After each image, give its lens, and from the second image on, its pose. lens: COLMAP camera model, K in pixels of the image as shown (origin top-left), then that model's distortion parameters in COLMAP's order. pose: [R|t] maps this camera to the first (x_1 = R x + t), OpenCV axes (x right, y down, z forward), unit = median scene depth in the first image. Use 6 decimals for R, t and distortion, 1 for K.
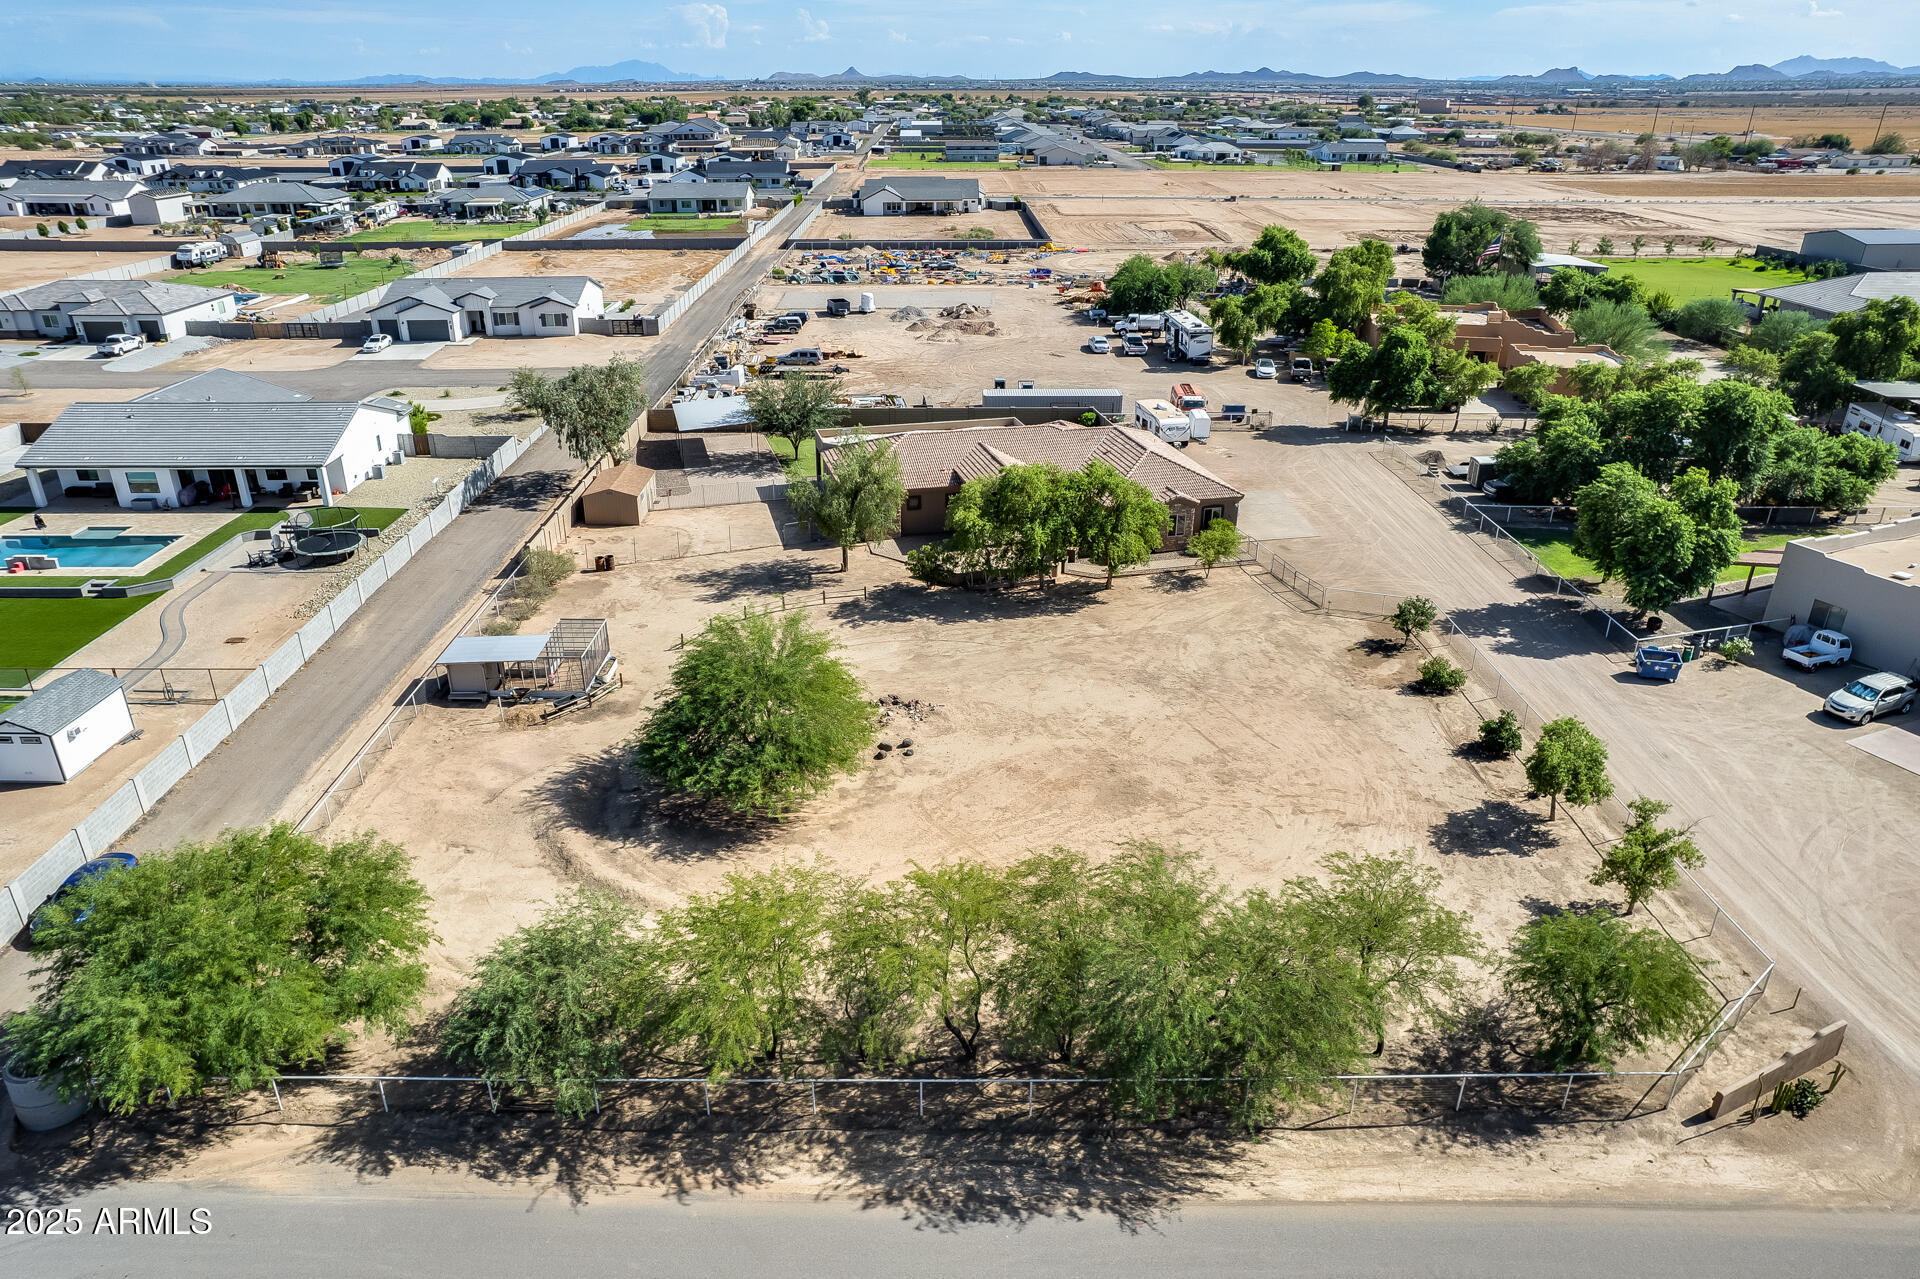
lens RADIAL K [[1283.2, 0, 943.1], [0, 1283.2, 641.4], [0, 0, 1]] dist [-0.084746, 0.086839]
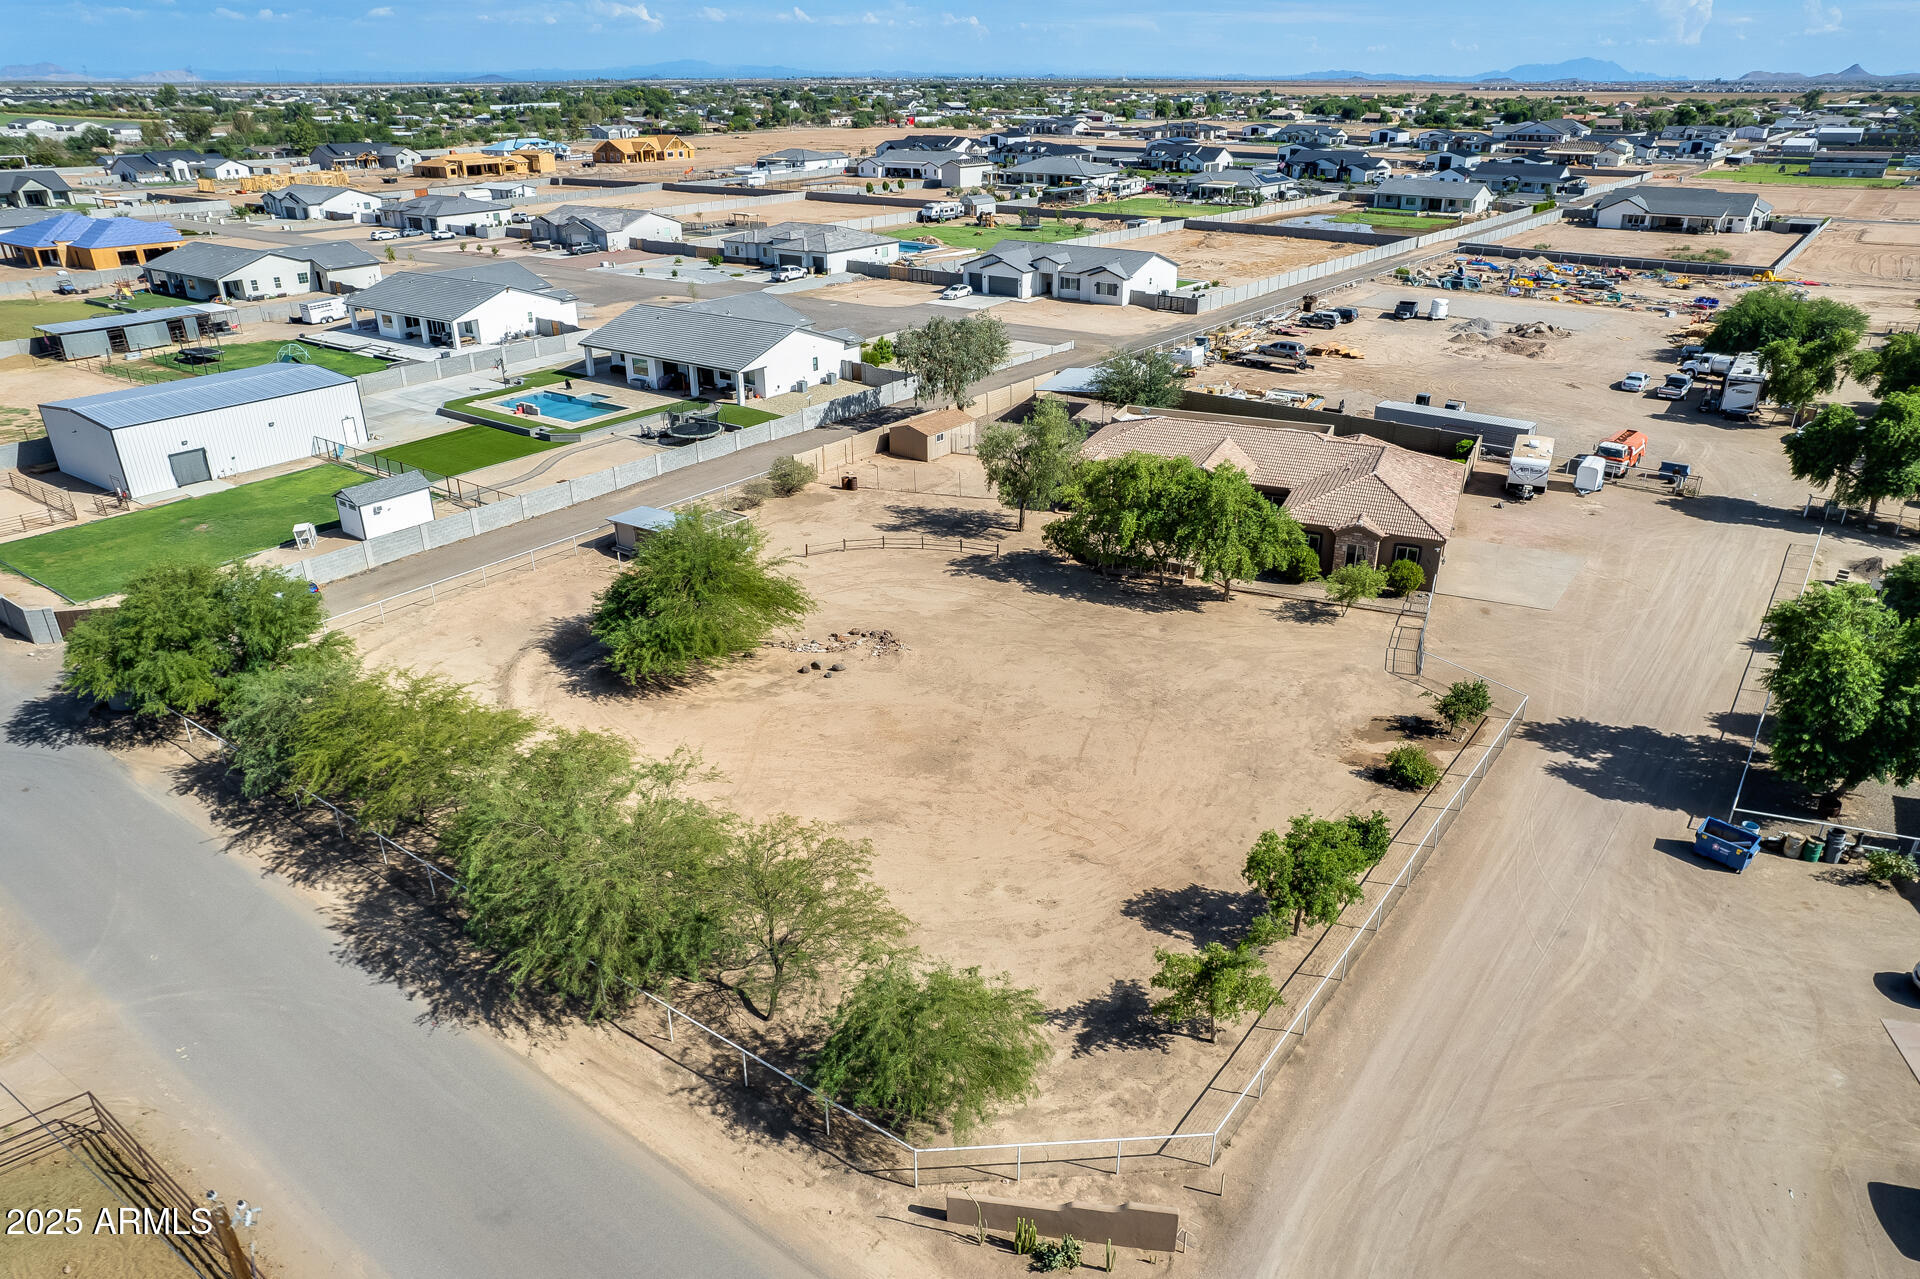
lens RADIAL K [[1277.9, 0, 979.8], [0, 1277.9, 641.6], [0, 0, 1]] dist [-0.090123, 0.083192]
pose [[0.805716, 0.241901, -0.540653, 0.277073], [-0.239348, 0.967925, 0.076380, -0.022688], [0.541787, 0.067864, 0.837771, 0.069505]]
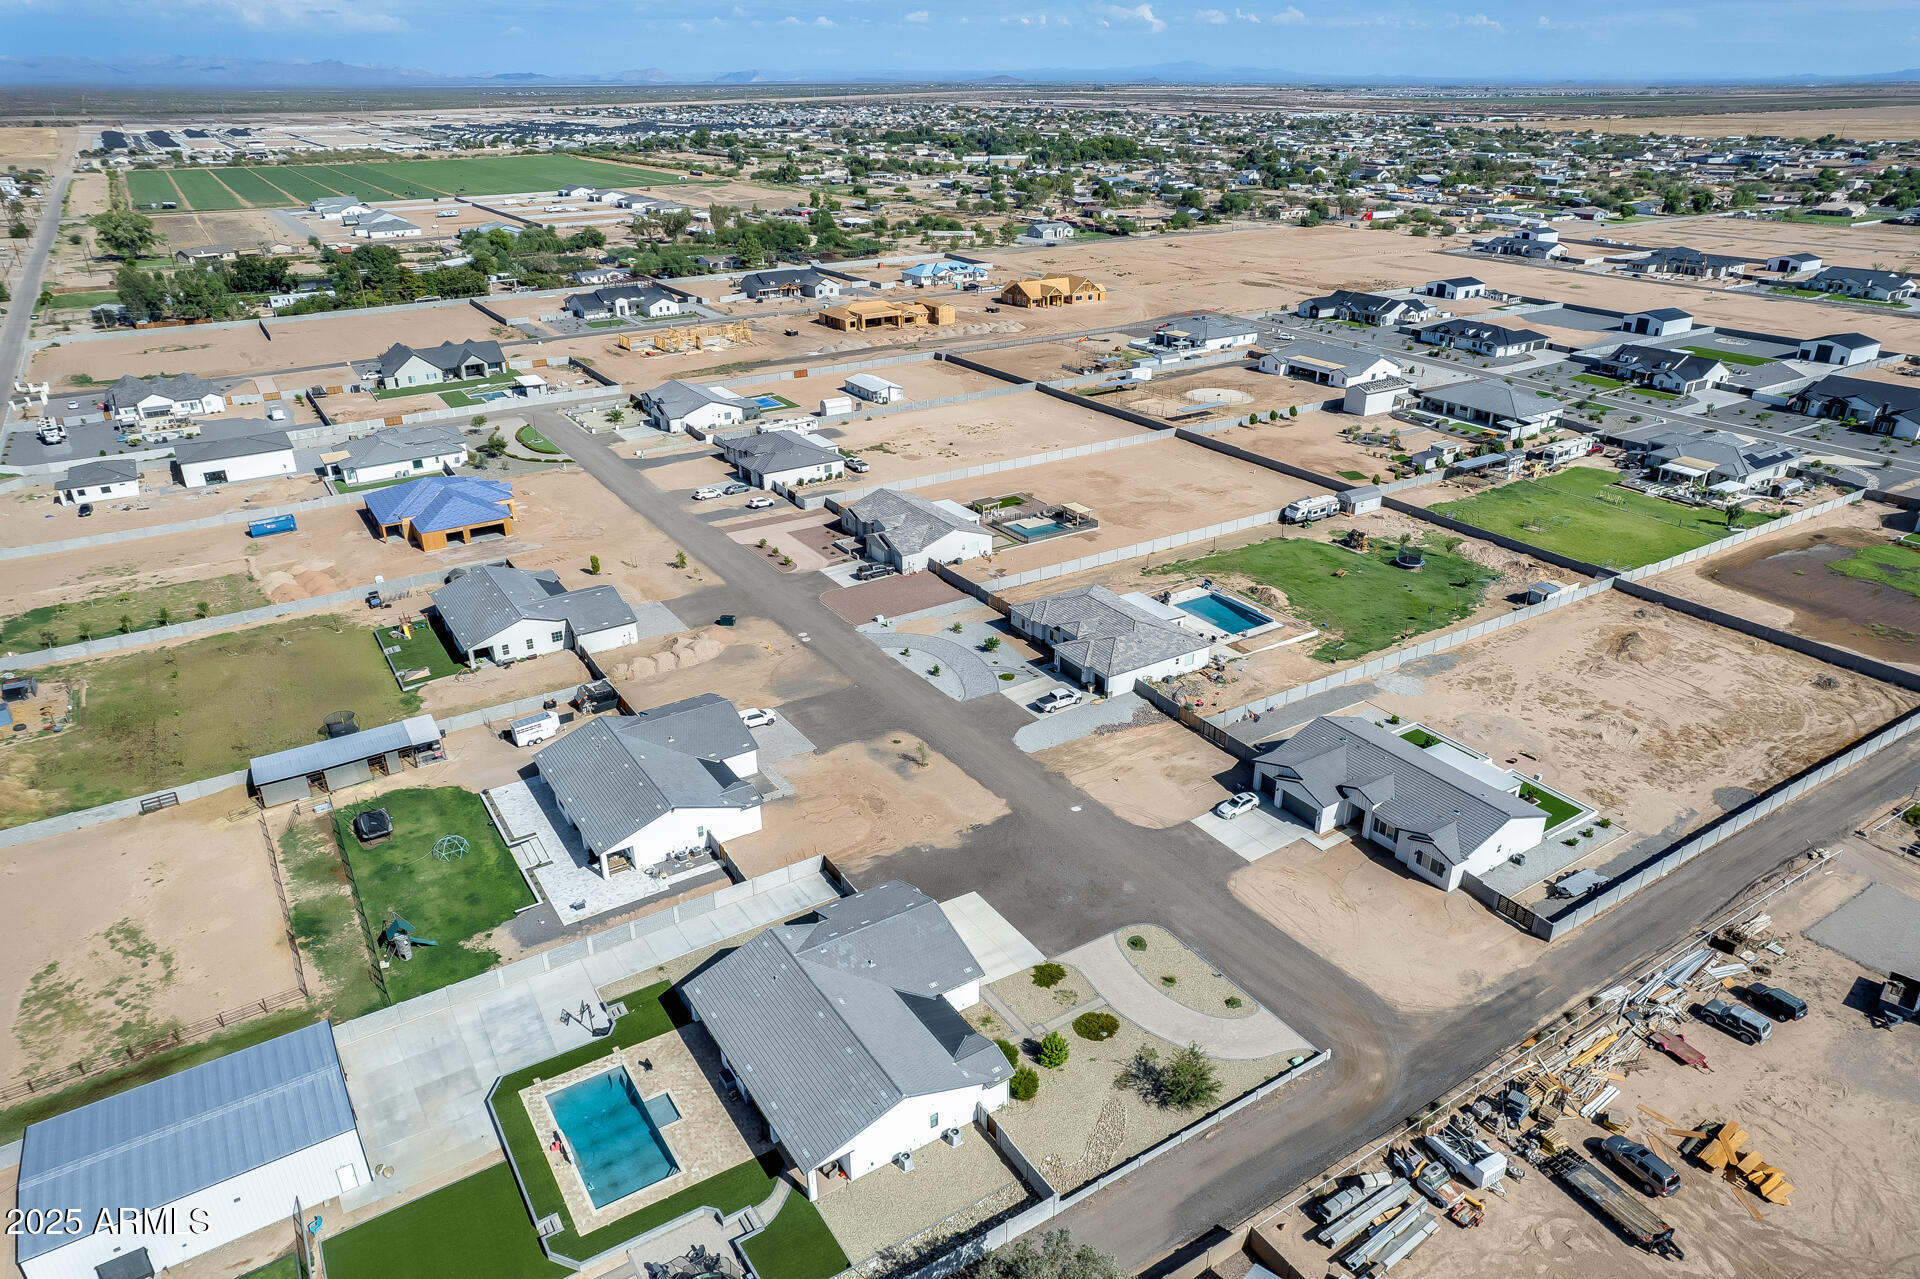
lens RADIAL K [[1251.0, 0, 972.6], [0, 1251.0, 627.5], [0, 0, 1]] dist [-0.078944, 0.076331]
pose [[0.540074, 0.341362, -0.769280, 0.090098], [-0.339621, 0.924720, 0.171905, -0.456551], [0.770050, 0.168422, 0.615351, 0.297925]]
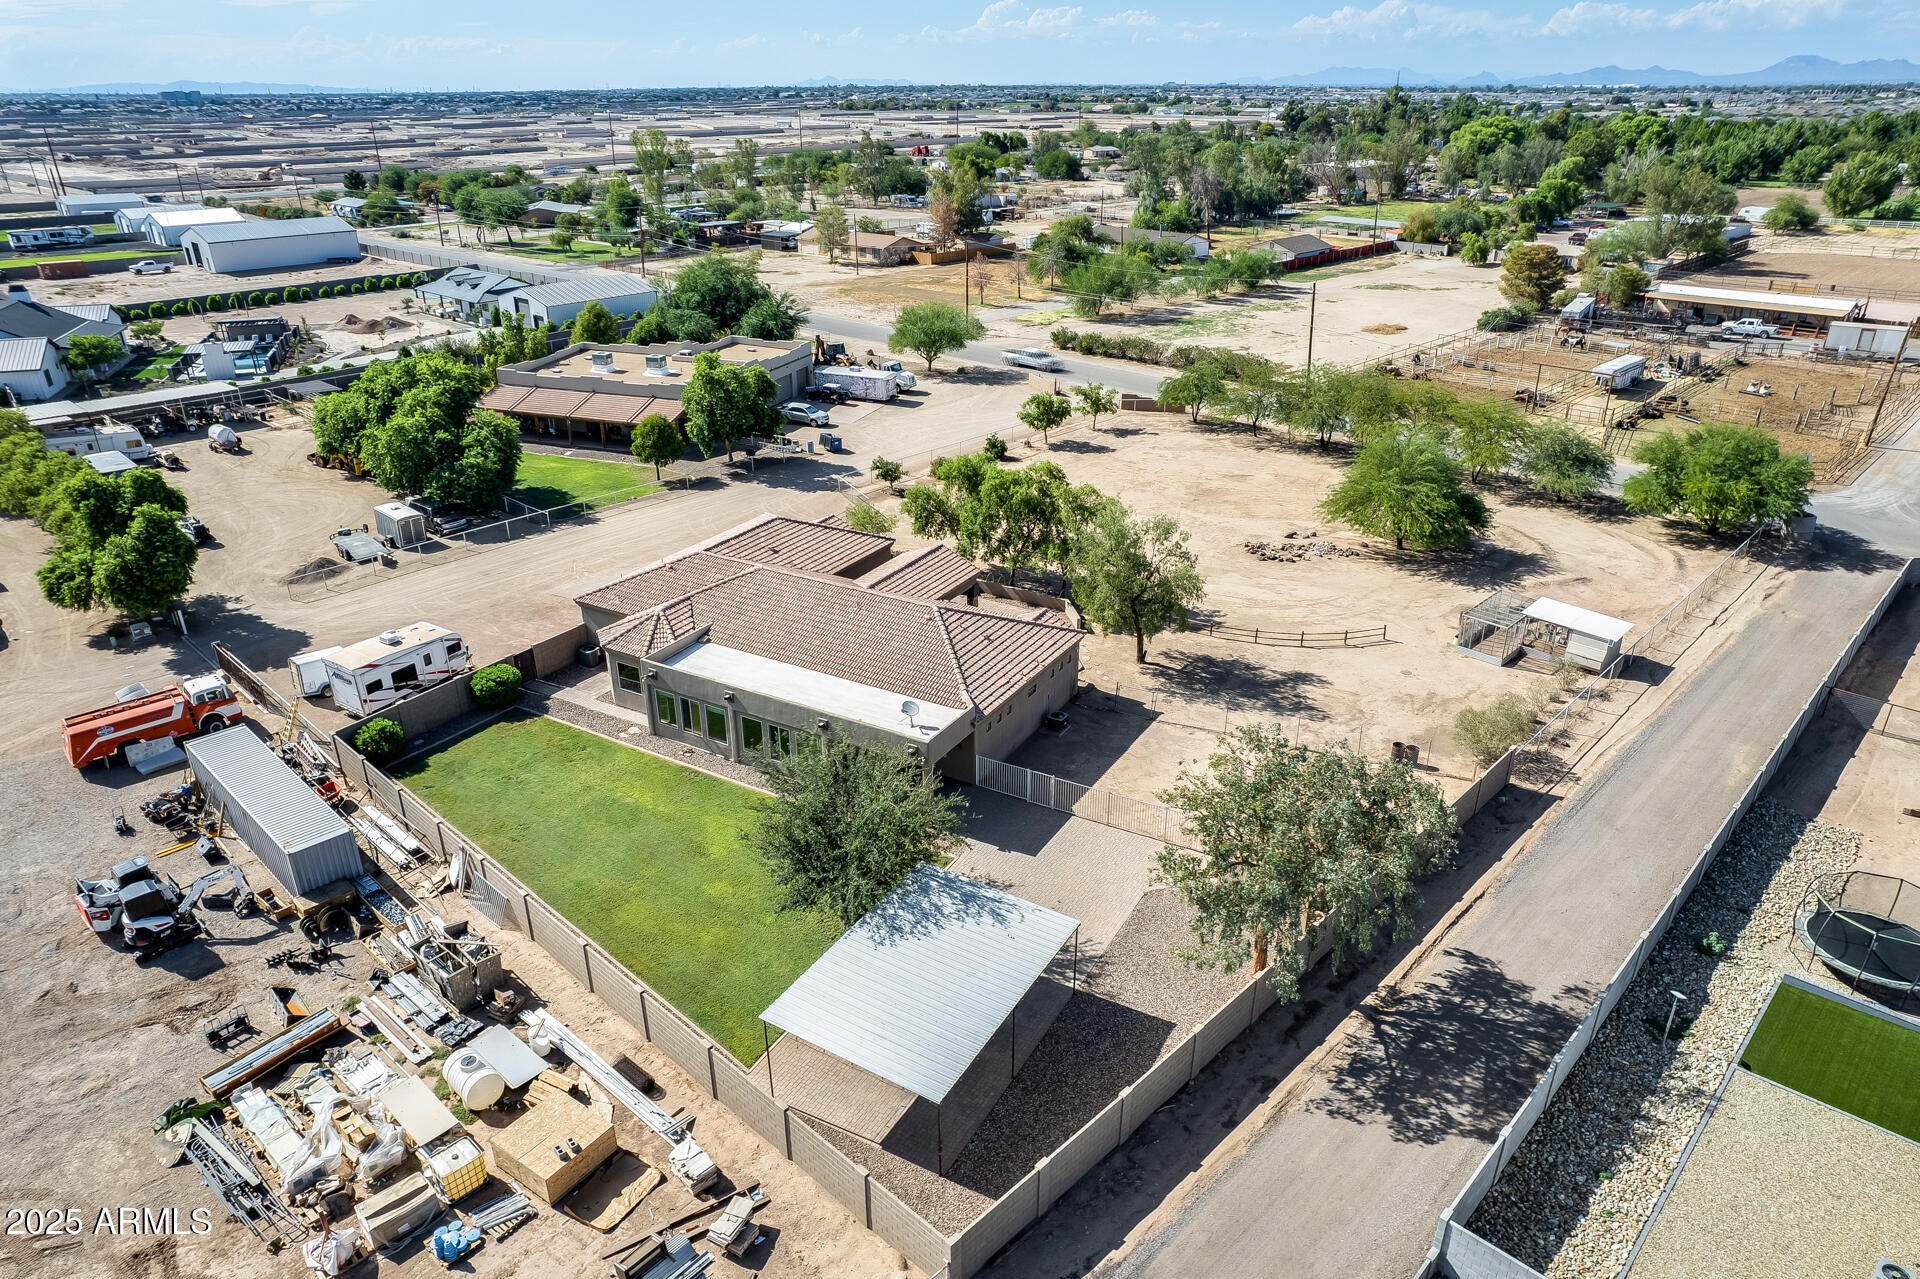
lens RADIAL K [[1251.0, 0, 972.6], [0, 1251.0, 627.5], [0, 0, 1]] dist [-0.078944, 0.076331]
pose [[-0.721057, -0.282104, 0.632846, -0.297565], [0.279927, 0.716895, 0.638516, -0.366419], [-0.633812, 0.637557, -0.437954, 0.822422]]
